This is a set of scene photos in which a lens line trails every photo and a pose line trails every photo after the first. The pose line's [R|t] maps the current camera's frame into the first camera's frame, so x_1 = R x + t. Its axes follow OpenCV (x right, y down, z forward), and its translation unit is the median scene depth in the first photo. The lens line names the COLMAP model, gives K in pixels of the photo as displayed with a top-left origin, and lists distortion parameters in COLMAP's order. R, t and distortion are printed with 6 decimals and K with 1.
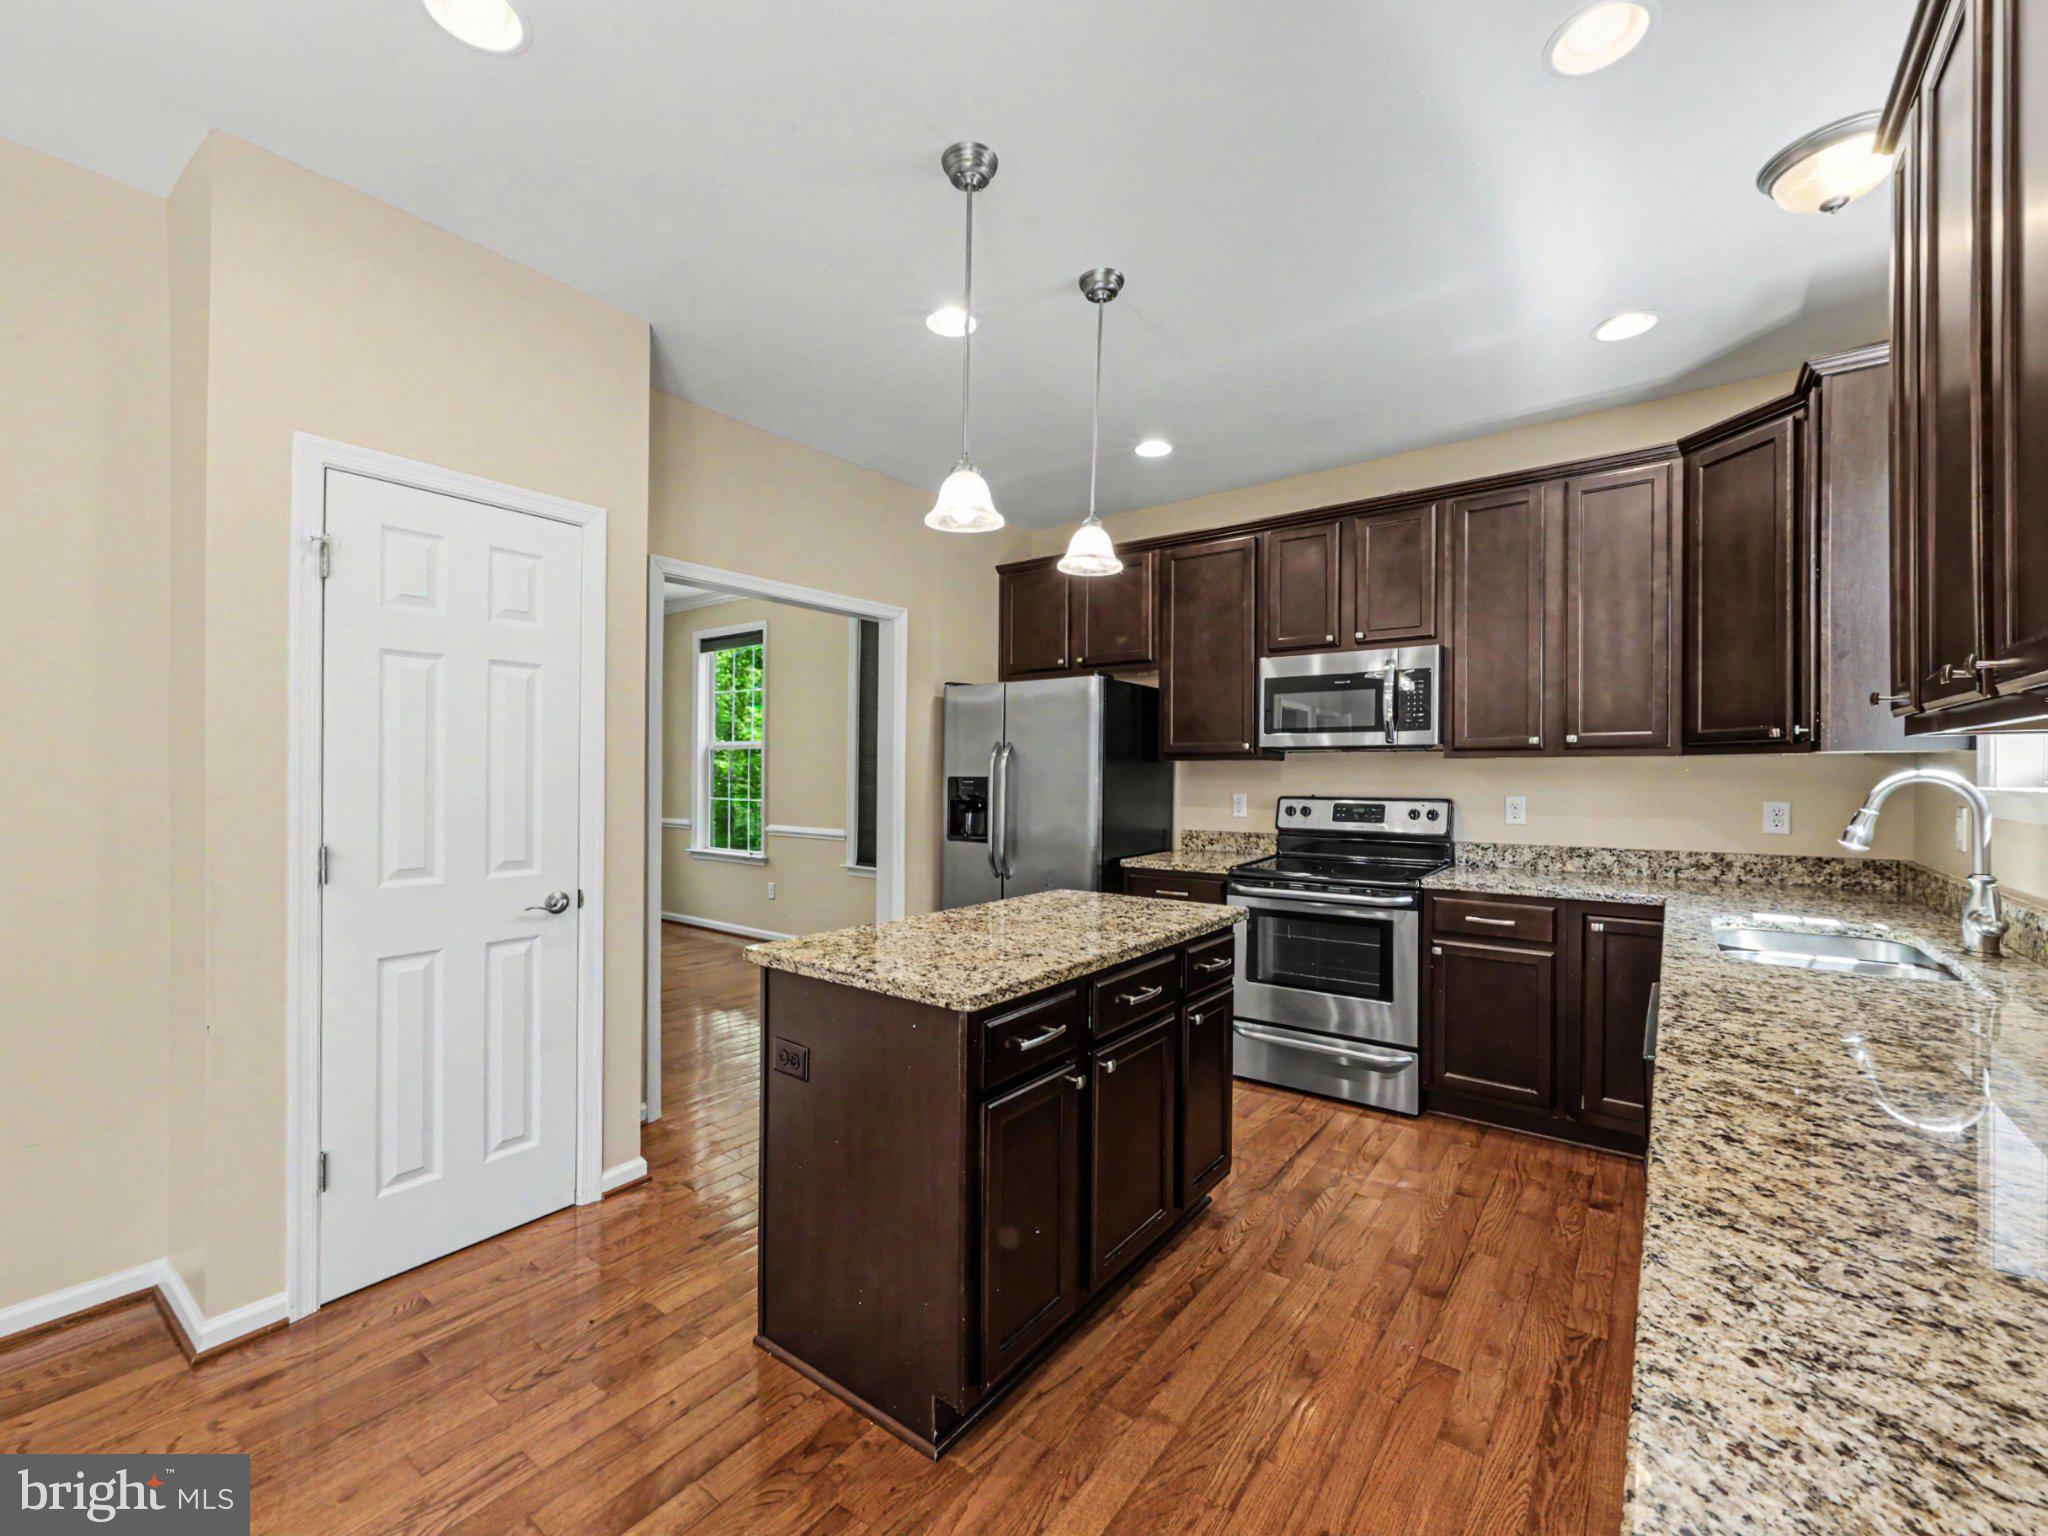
lens RADIAL K [[844.6, 0, 1079.5], [0, 844.6, 769.9], [0, 0, 1]] dist [0.008491, -0.000346]
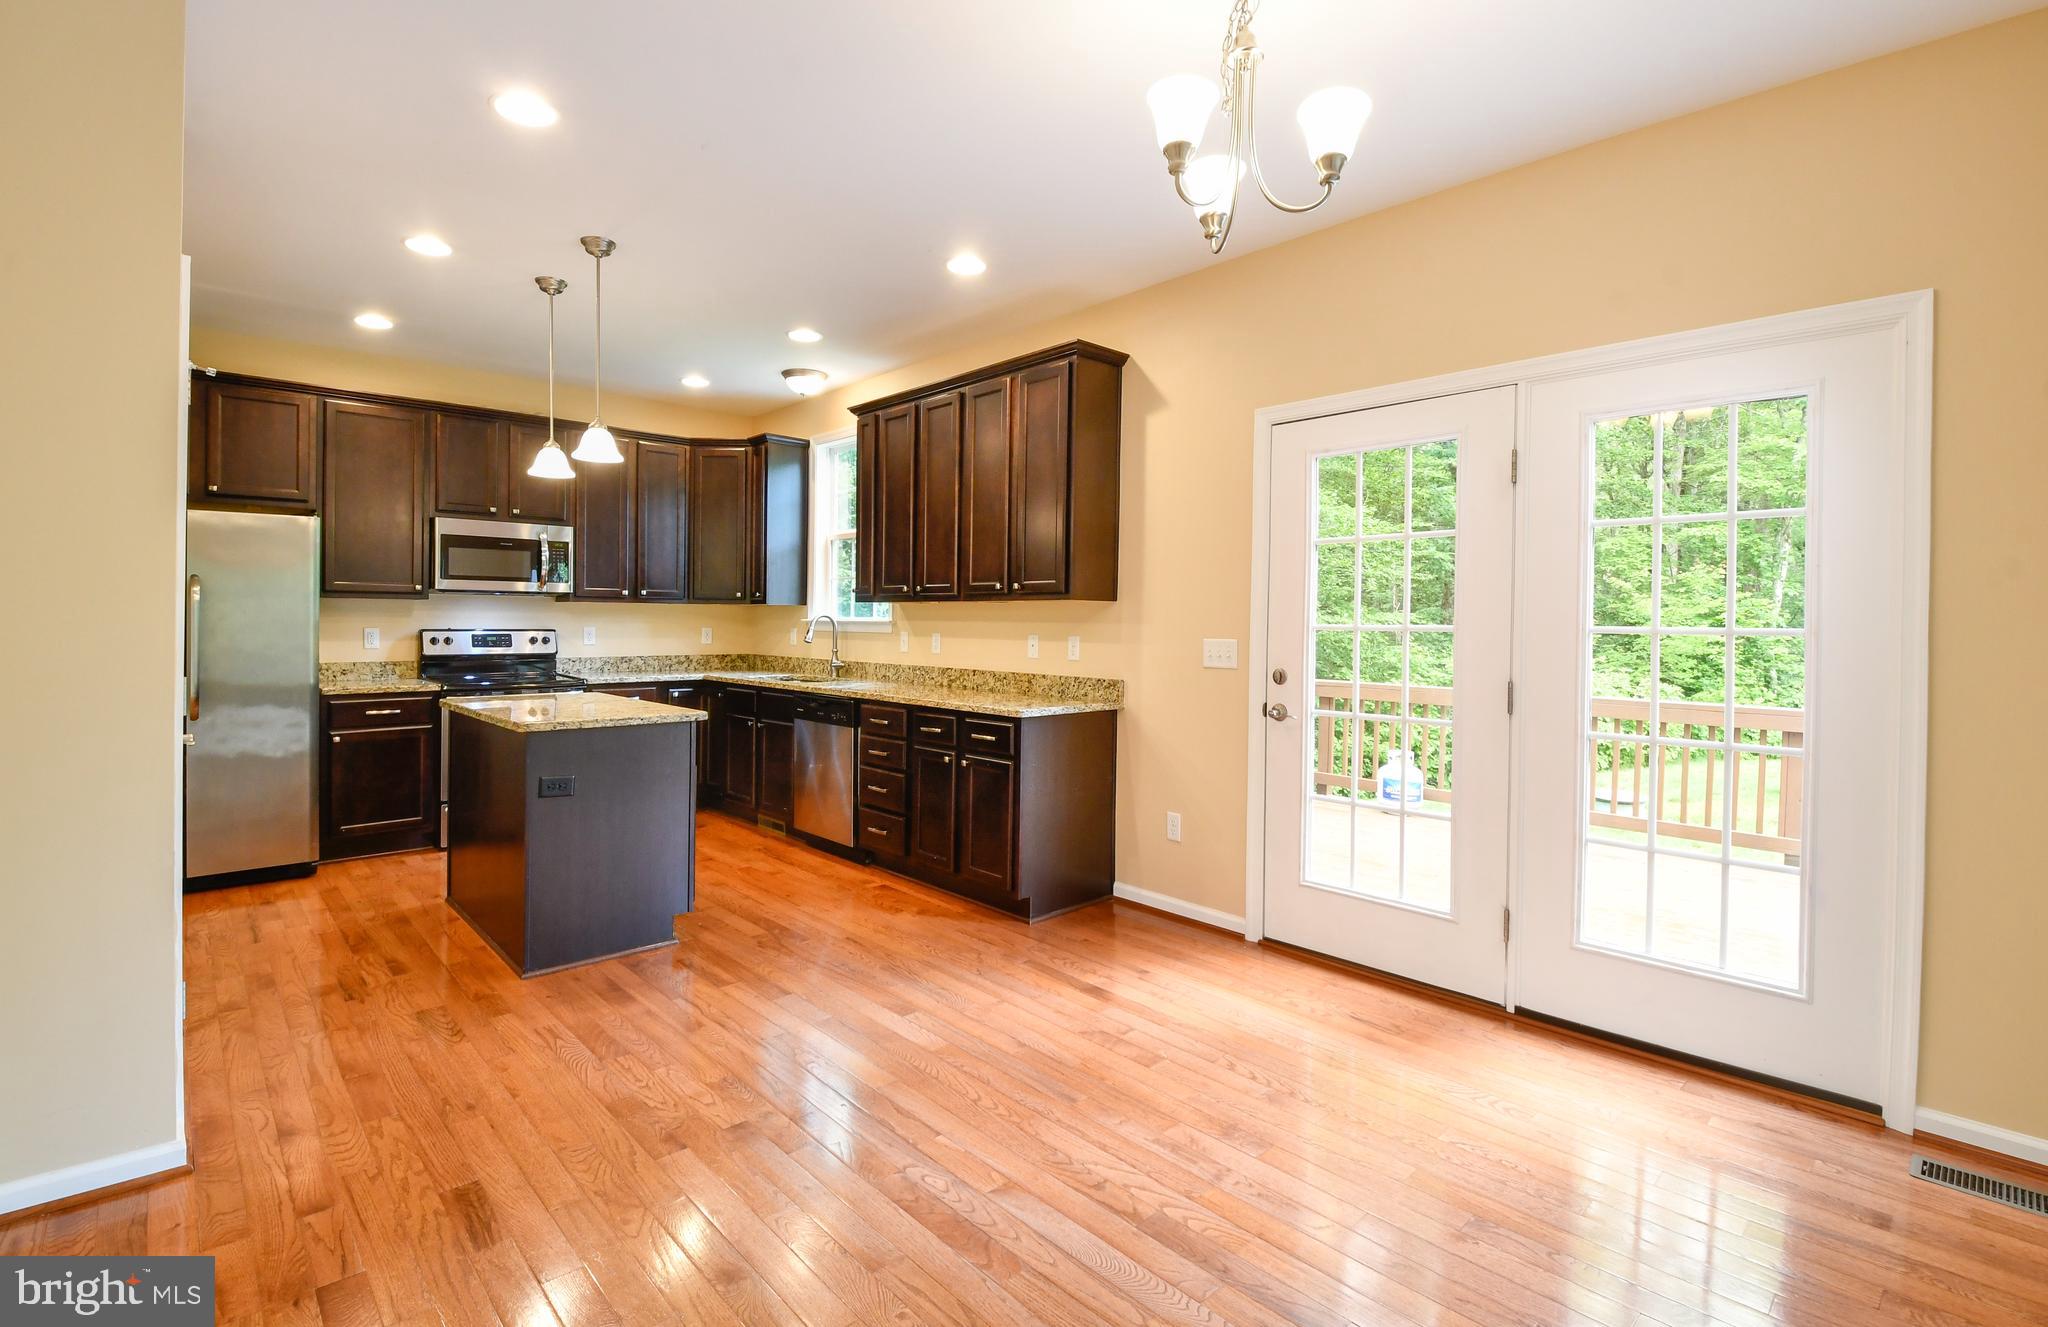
lens RADIAL K [[923.4, 0, 1002.7], [0, 923.4, 654.3], [0, 0, 1]] dist [-0.001408, -0.003508]
pose [[0.196622, -0.034546, 0.979871, -1.007479], [-0.011475, 0.999230, 0.037531, 0.009236], [-0.980412, -0.018624, 0.196074, -0.089767]]
